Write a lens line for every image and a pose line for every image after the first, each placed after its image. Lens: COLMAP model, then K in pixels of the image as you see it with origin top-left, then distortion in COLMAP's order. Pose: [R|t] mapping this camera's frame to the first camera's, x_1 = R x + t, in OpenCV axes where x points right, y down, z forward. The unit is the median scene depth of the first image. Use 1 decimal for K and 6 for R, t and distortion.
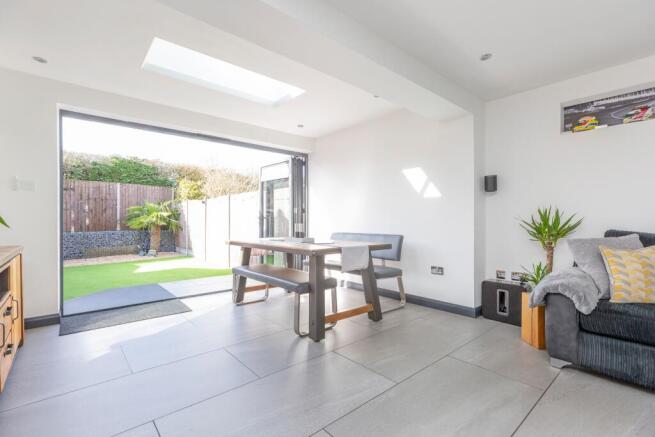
lens RADIAL K [[297.2, 0, 329.2], [0, 297.2, 216.8], [0, 0, 1]] dist [-0.002279, 0.000374]
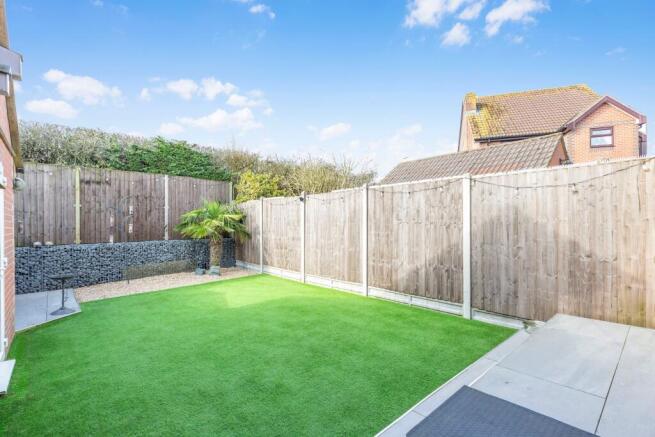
lens RADIAL K [[297.2, 0, 326.5], [0, 297.2, 222.8], [0, 0, 1]] dist [-0.002279, 0.000374]
pose [[0.999970, -0.007062, 0.003200, -0.322295], [0.007031, 0.999930, 0.009503, -0.000413], [-0.003267, -0.009481, 0.999950, 0.269237]]
